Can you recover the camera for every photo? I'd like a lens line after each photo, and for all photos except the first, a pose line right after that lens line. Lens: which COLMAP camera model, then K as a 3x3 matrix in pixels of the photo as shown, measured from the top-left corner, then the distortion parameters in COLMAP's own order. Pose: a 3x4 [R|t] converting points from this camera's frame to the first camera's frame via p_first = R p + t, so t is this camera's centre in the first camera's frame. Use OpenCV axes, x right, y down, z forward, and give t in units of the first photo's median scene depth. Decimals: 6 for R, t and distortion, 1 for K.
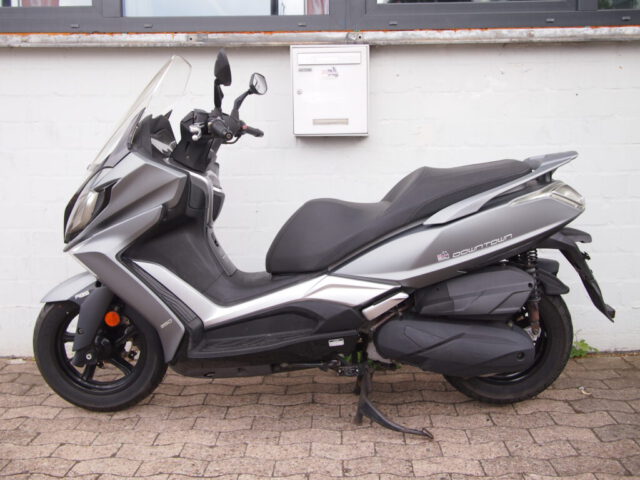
lens RADIAL K [[697.2, 0, 317.7], [0, 697.2, 212.4], [0, 0, 1]] dist [-0.022362, 0.008936]
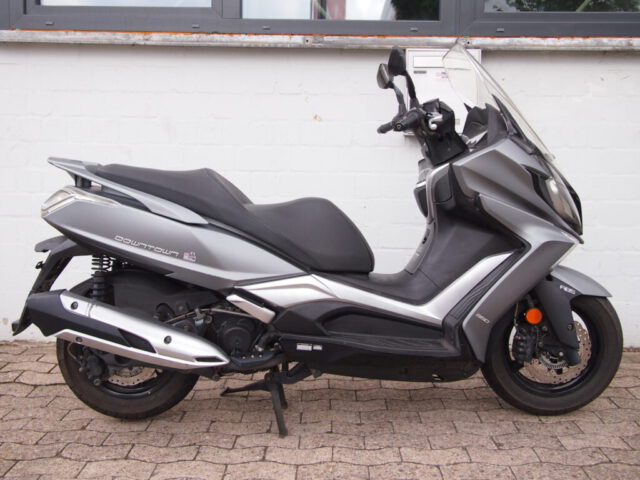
lens RADIAL K [[697.2, 0, 317.7], [0, 697.2, 212.4], [0, 0, 1]] dist [-0.022362, 0.008936]
pose [[0.999730, 0.015922, 0.016899, -0.184409], [-0.015597, 0.999693, -0.019232, 0.029415], [-0.017200, 0.018963, 0.999672, -0.044025]]
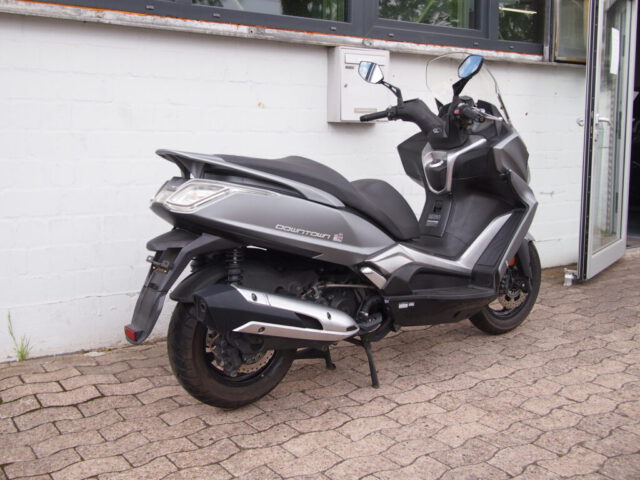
lens RADIAL K [[697.2, 0, 317.7], [0, 697.2, 212.4], [0, 0, 1]] dist [-0.022362, 0.008936]
pose [[0.805424, -0.056171, 0.590032, -0.782589], [0.050731, 0.998379, 0.025796, 0.013155], [-0.590524, 0.009157, 0.806968, 0.054211]]
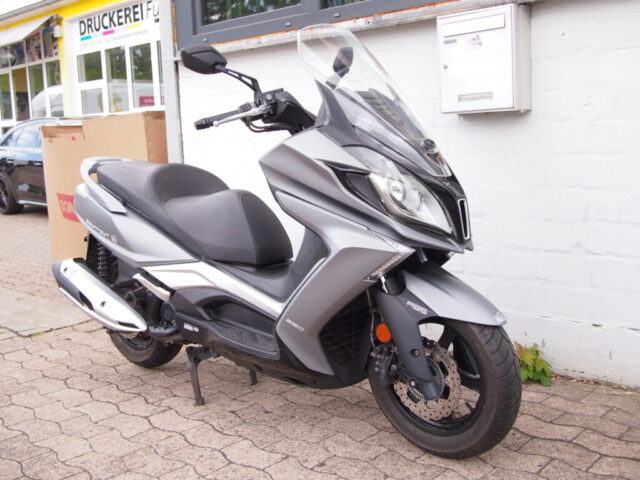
lens RADIAL K [[697.2, 0, 317.7], [0, 697.2, 212.4], [0, 0, 1]] dist [-0.022362, 0.008936]
pose [[0.740872, 0.050383, -0.669754, 0.469817], [-0.026388, 0.998596, 0.045931, -0.017438], [0.671128, -0.016356, 0.741161, 0.197988]]
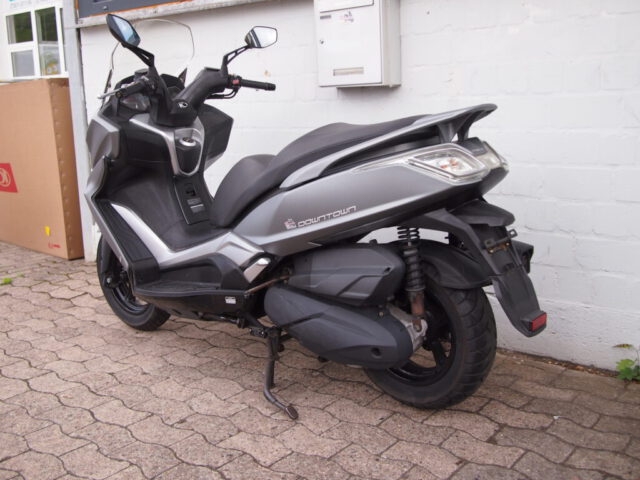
lens RADIAL K [[697.2, 0, 317.7], [0, 697.2, 212.4], [0, 0, 1]] dist [-0.022362, 0.008936]
pose [[0.783417, 0.084680, -0.615701, 0.568963], [-0.033209, 0.994963, 0.094586, -0.029301], [0.620609, -0.053653, 0.782283, 0.235629]]
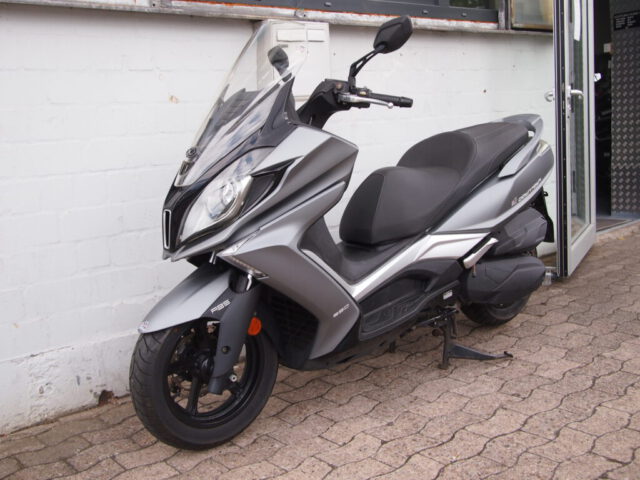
lens RADIAL K [[697.2, 0, 317.7], [0, 697.2, 212.4], [0, 0, 1]] dist [-0.022362, 0.008936]
pose [[0.733450, -0.123551, 0.668421, -0.651810], [0.121749, 0.991319, 0.049641, -0.015226], [-0.668751, 0.044970, 0.742125, 0.250831]]
